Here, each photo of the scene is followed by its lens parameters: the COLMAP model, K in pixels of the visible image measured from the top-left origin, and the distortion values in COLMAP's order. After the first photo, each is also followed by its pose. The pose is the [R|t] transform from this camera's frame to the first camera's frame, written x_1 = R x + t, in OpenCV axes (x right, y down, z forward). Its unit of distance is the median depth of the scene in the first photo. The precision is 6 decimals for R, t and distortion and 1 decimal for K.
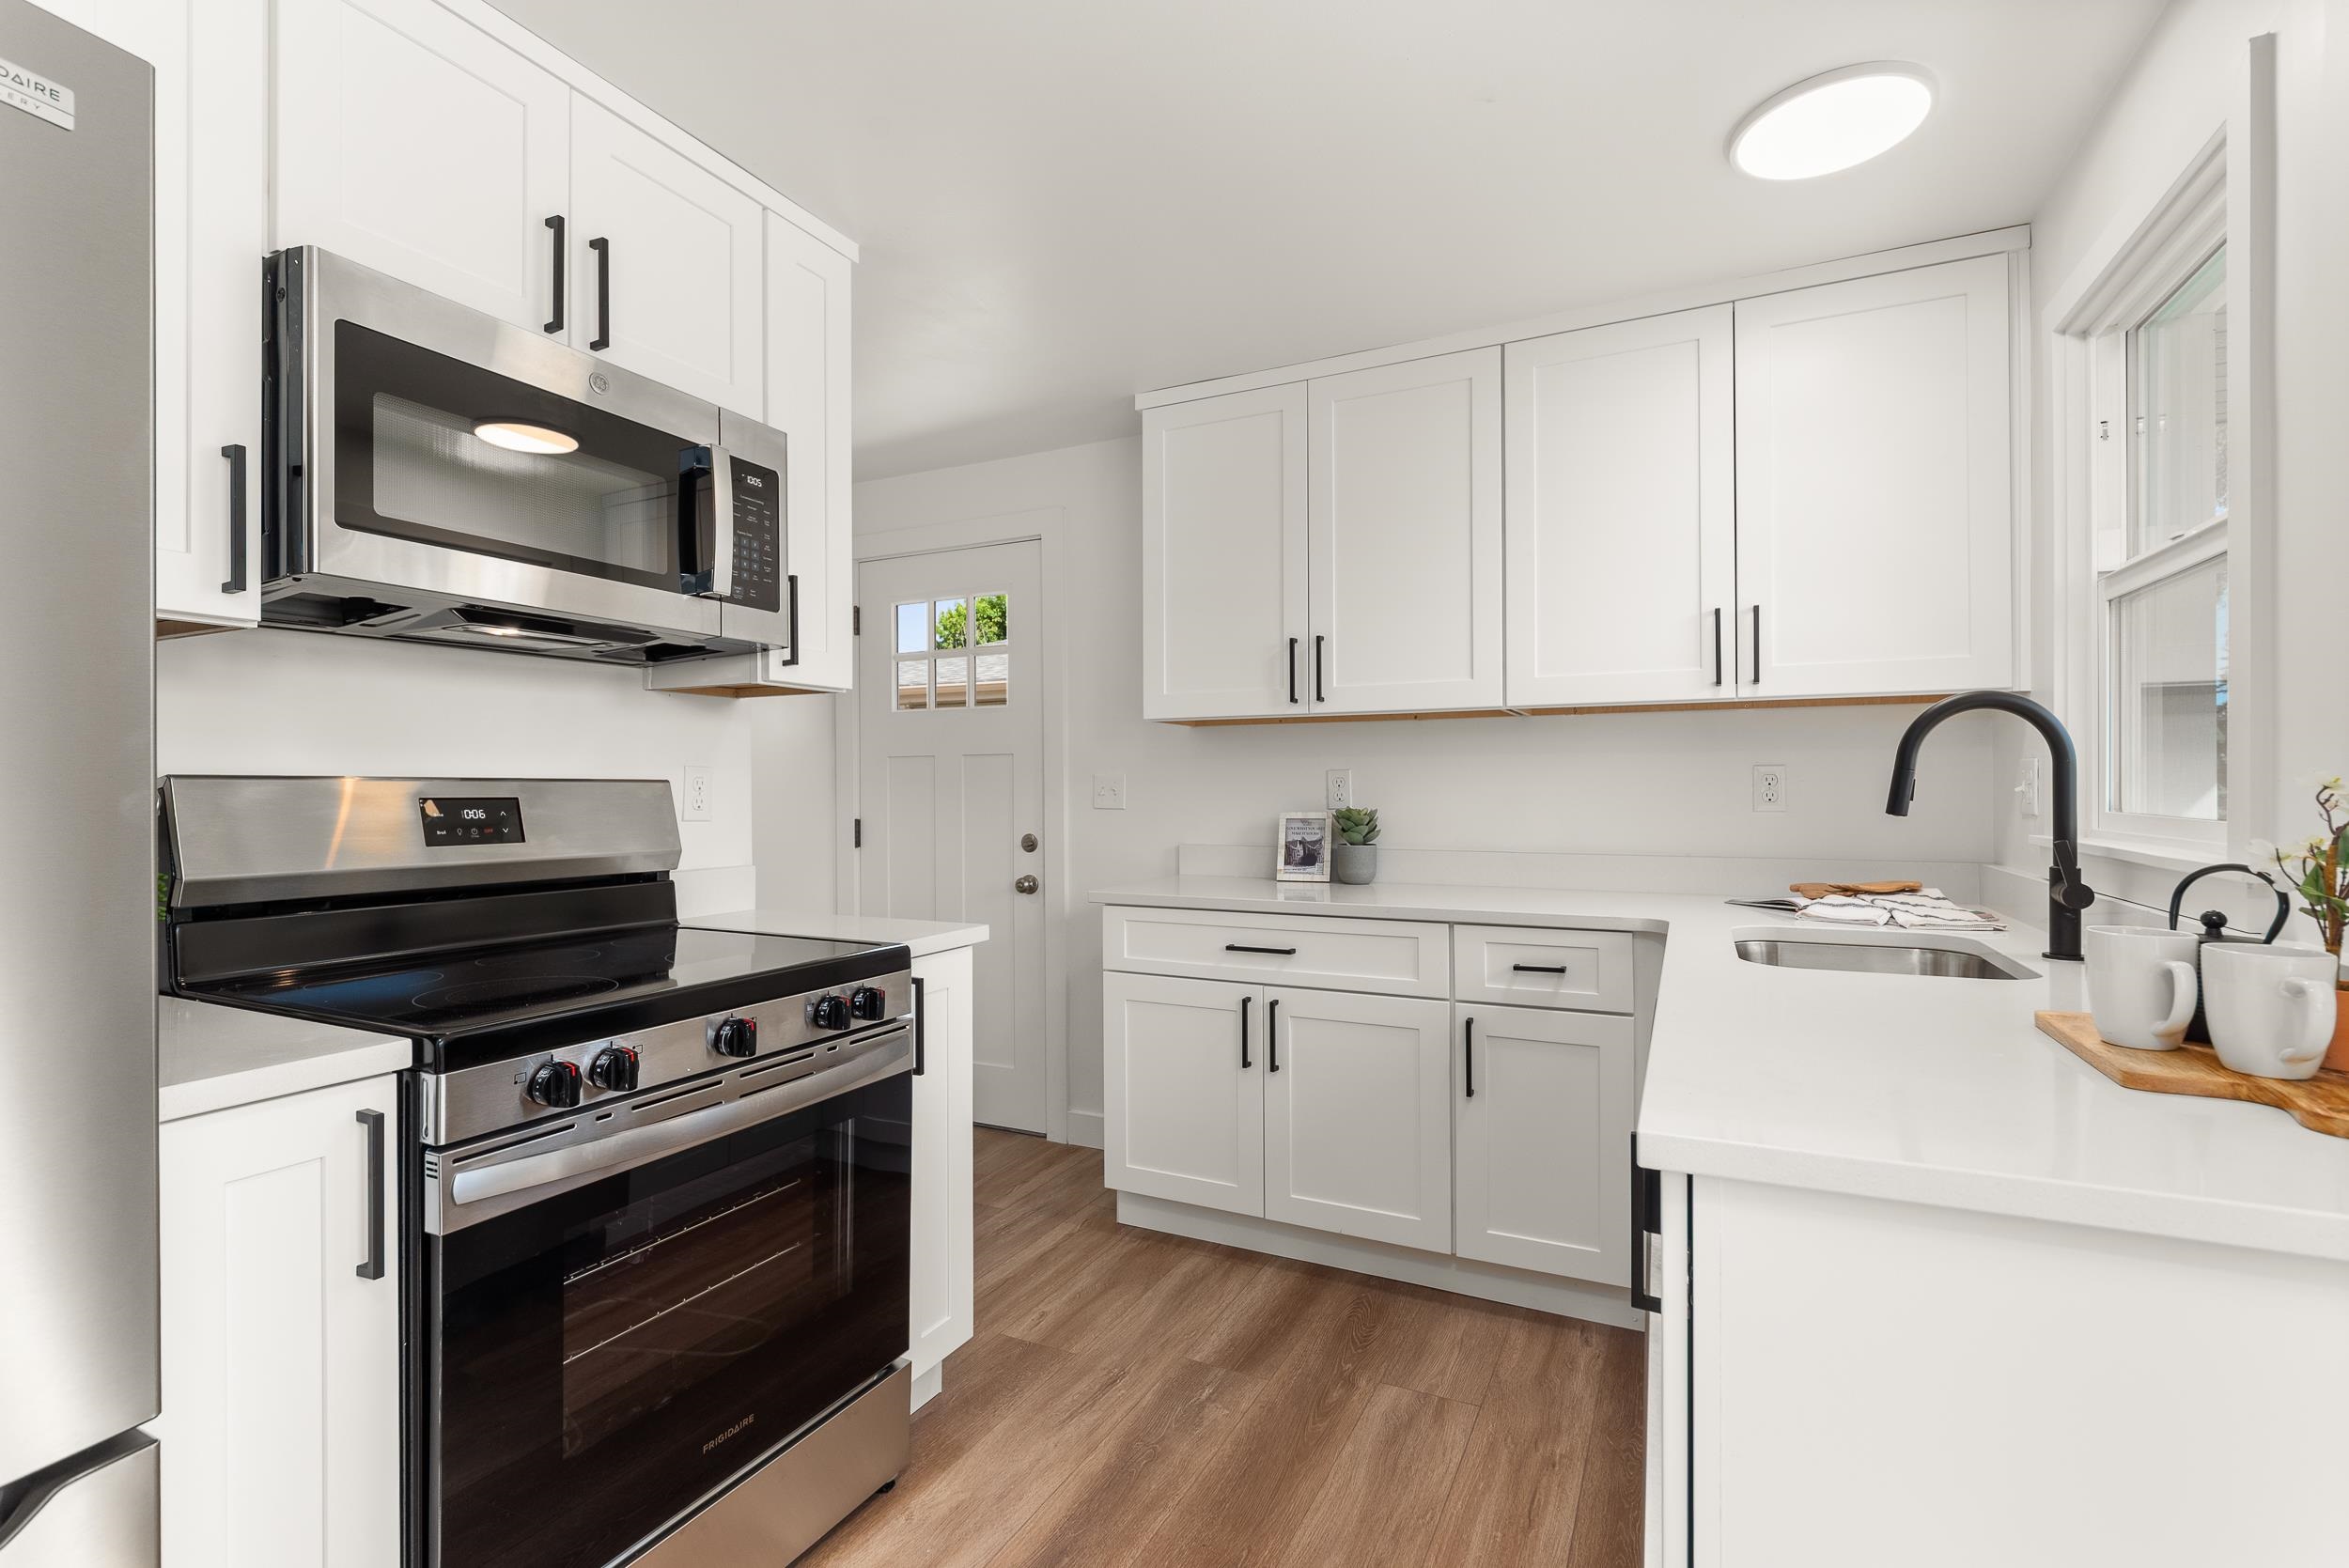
lens RADIAL K [[1041.3, 0, 1182.8], [0, 1041.3, 783.9], [0, 0, 1]] dist [-0.008405, -0.002111]
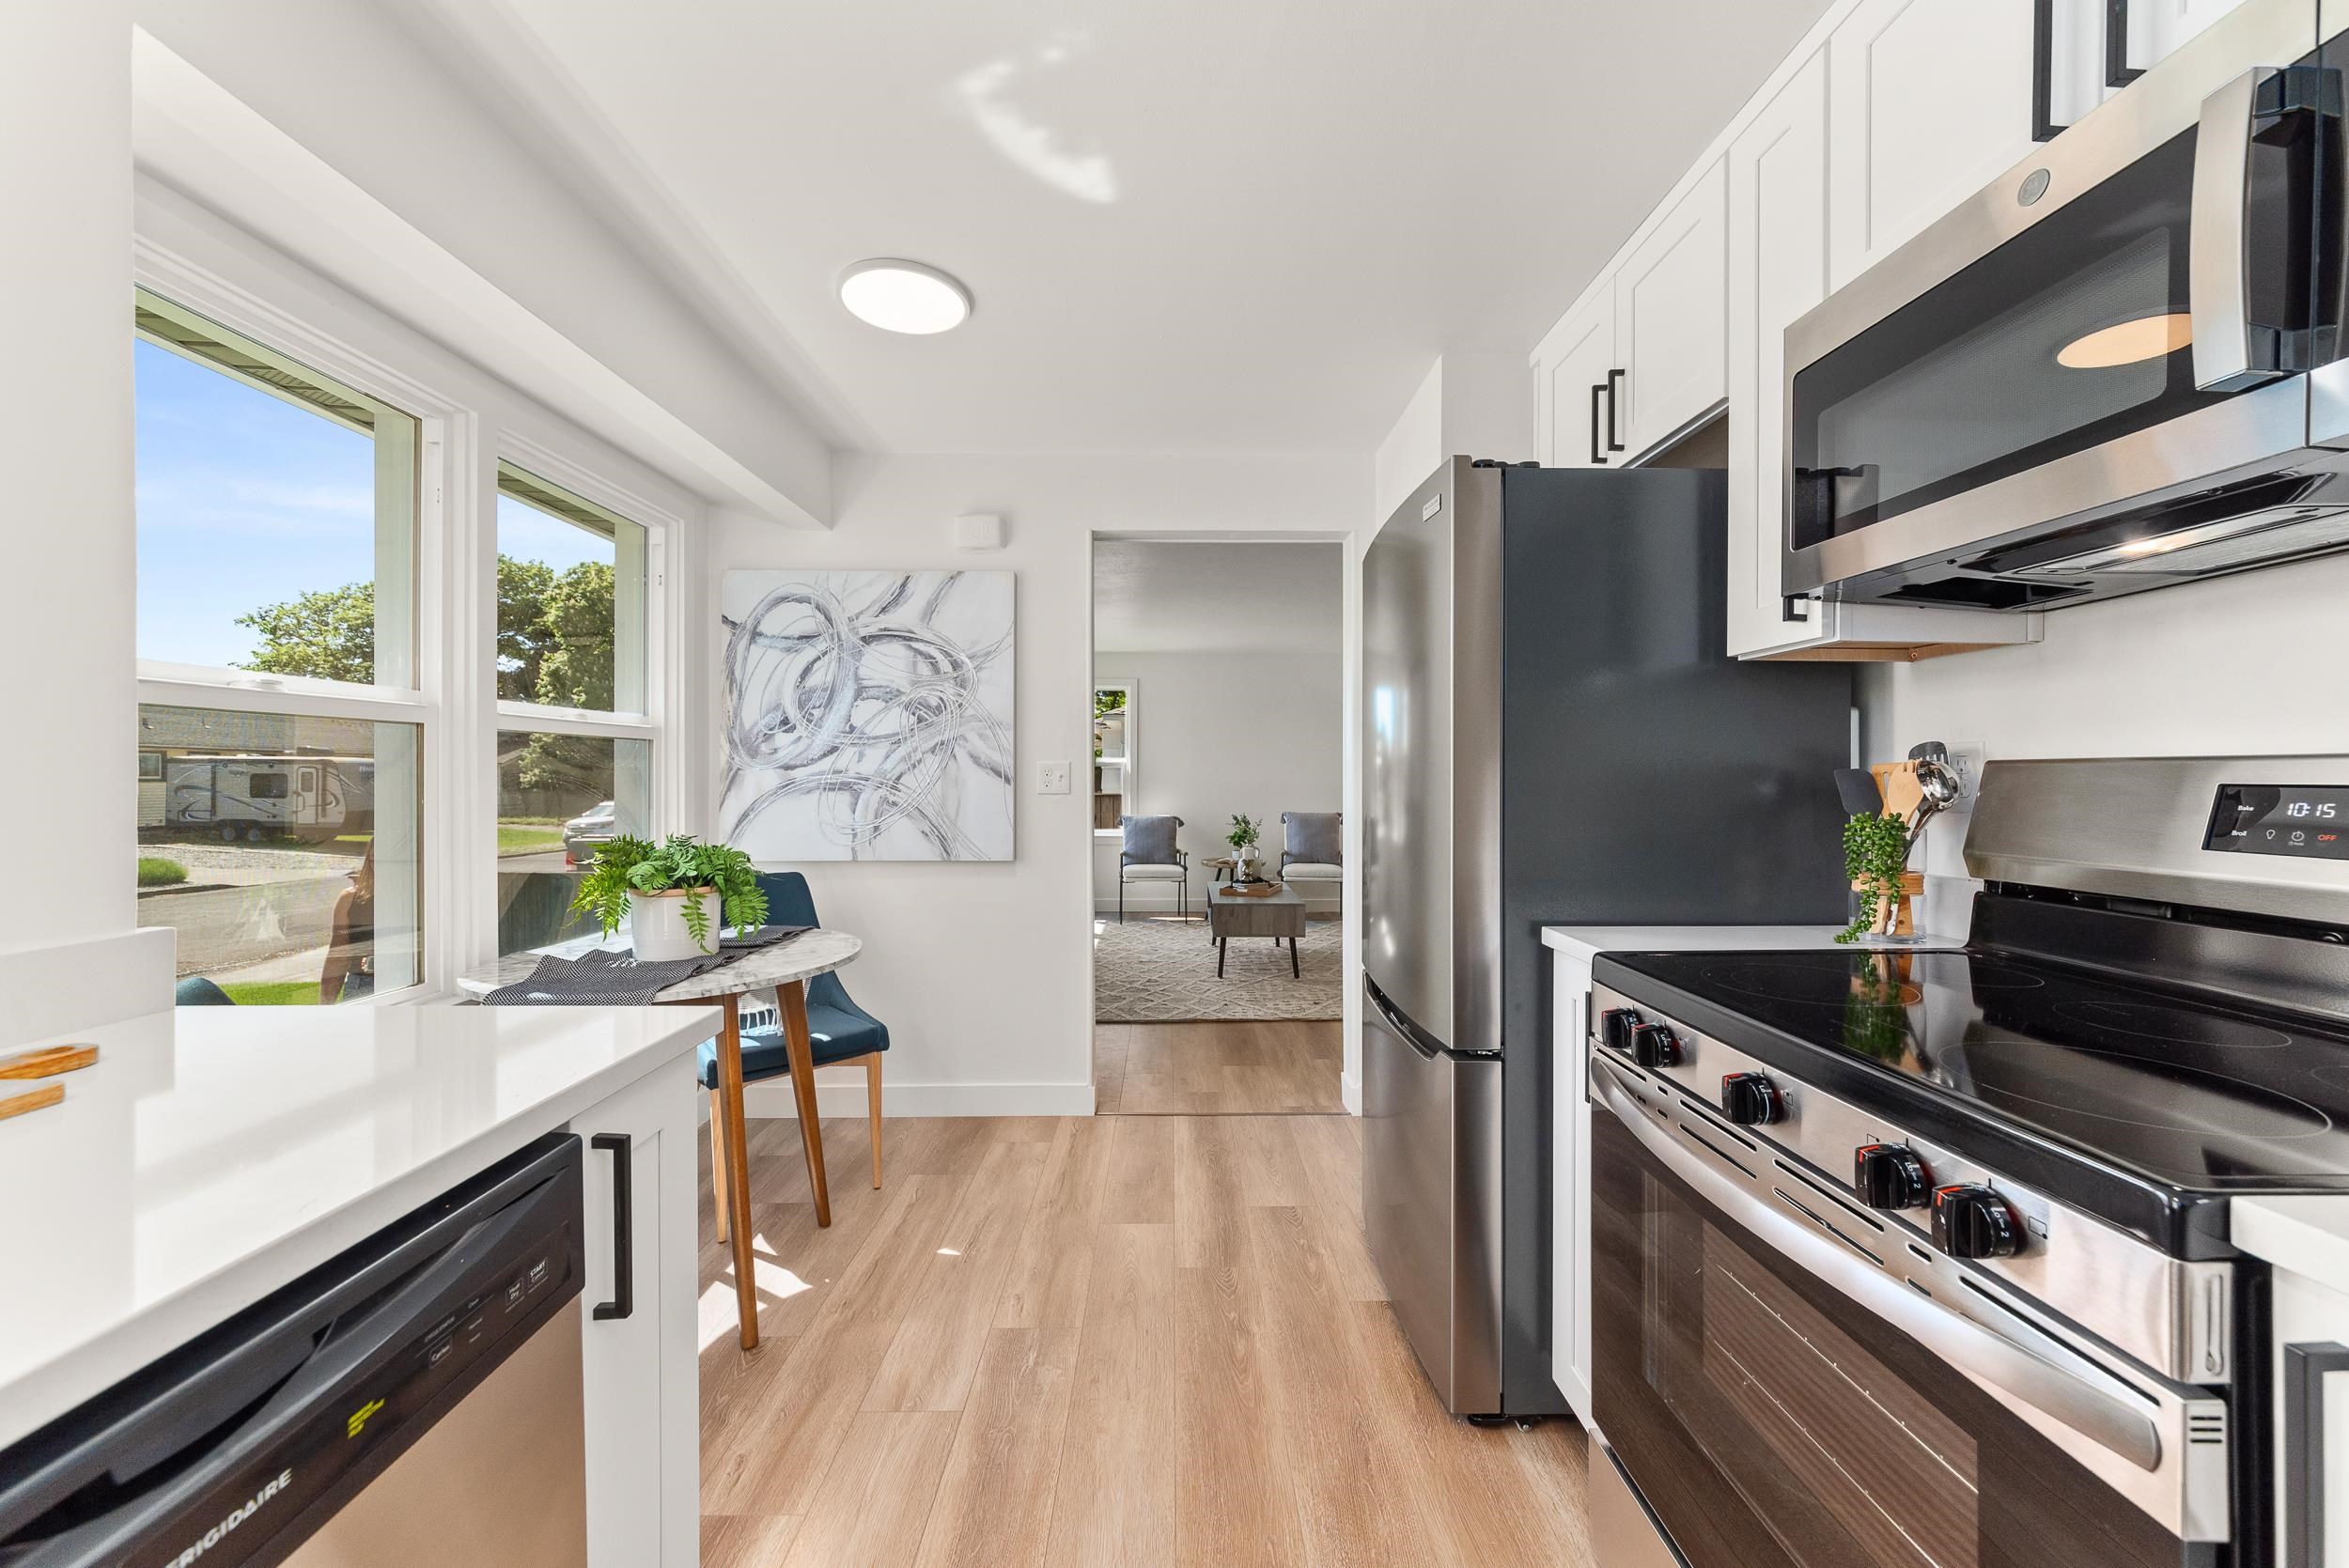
lens RADIAL K [[905.0, 0, 1173.0], [0, 905.0, 774.9], [0, 0, 1]] dist [-0.001934, 0.001124]
pose [[-0.897471, 0.000763, -0.441073, 0.143928], [0.002968, 0.999986, -0.004309, 0.005468], [0.441063, -0.005176, -0.897461, 0.867527]]
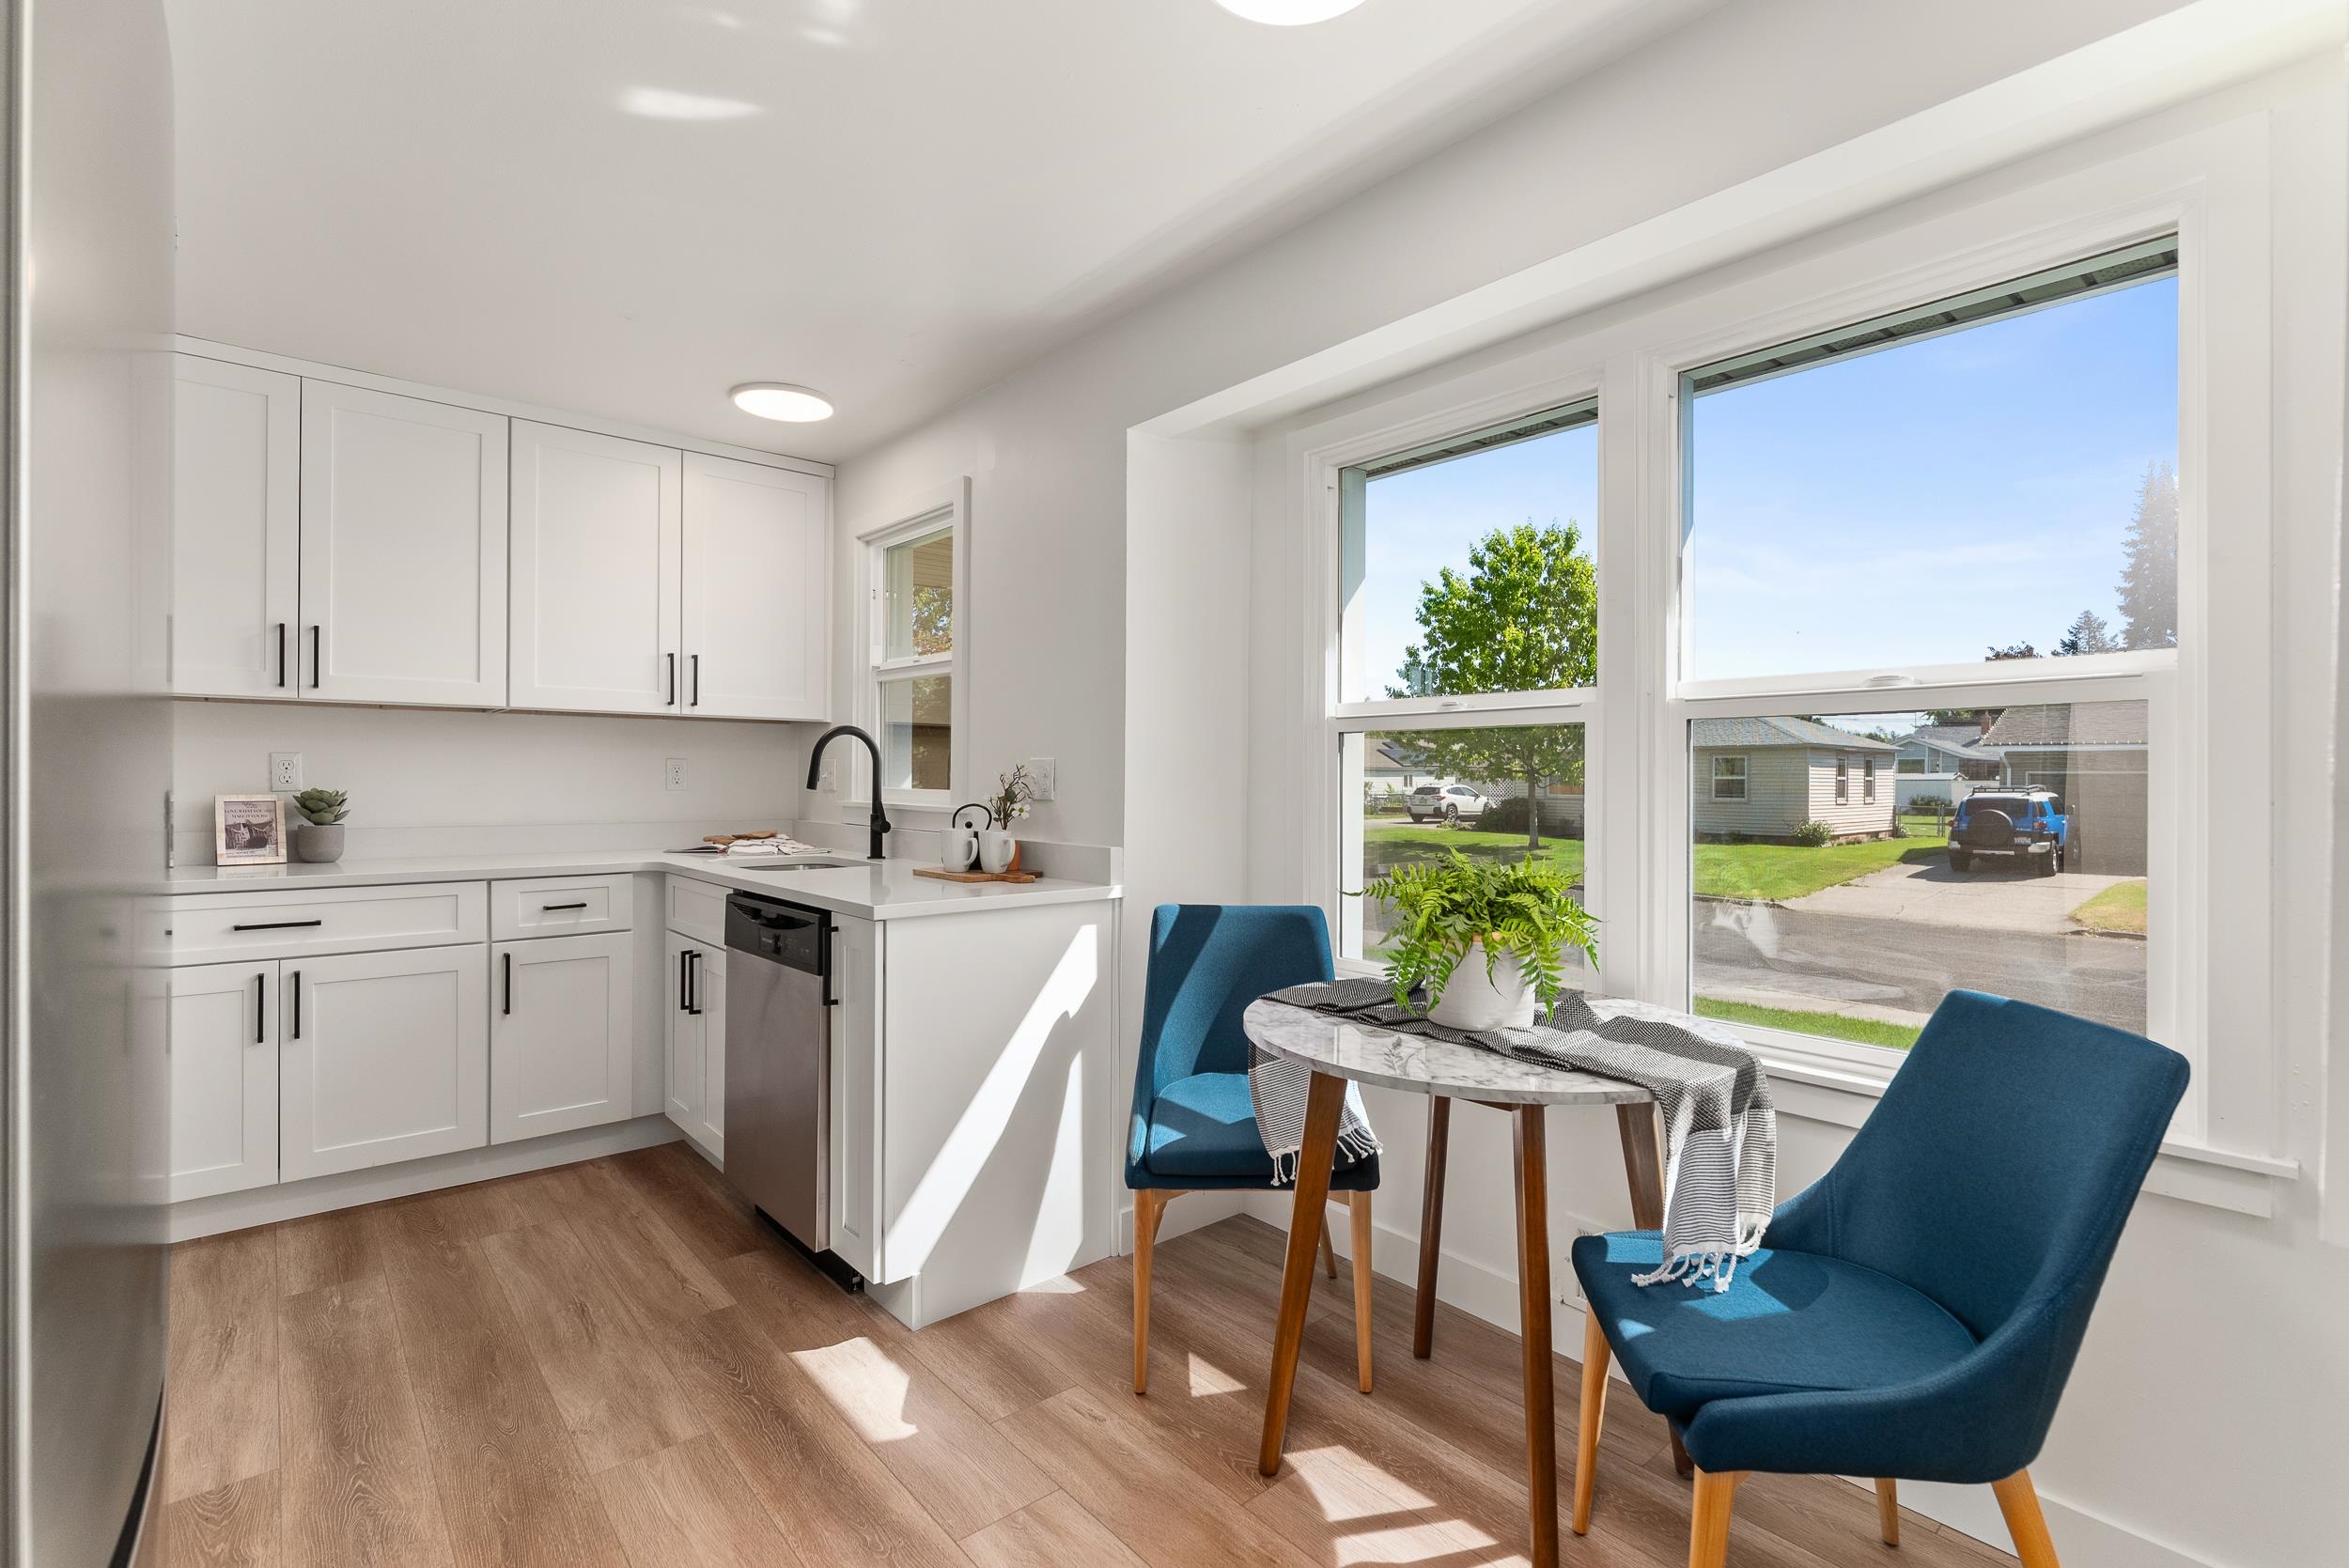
lens RADIAL K [[1041.3, 0, 1133.1], [0, 1041.3, 778.1], [0, 0, 1]] dist [-0.008405, -0.002111]
pose [[0.421436, 0.006212, 0.906837, -0.552574], [-0.012179, 0.999925, -0.001190, 0.003496], [-0.906776, -0.010543, 0.421480, -0.227789]]
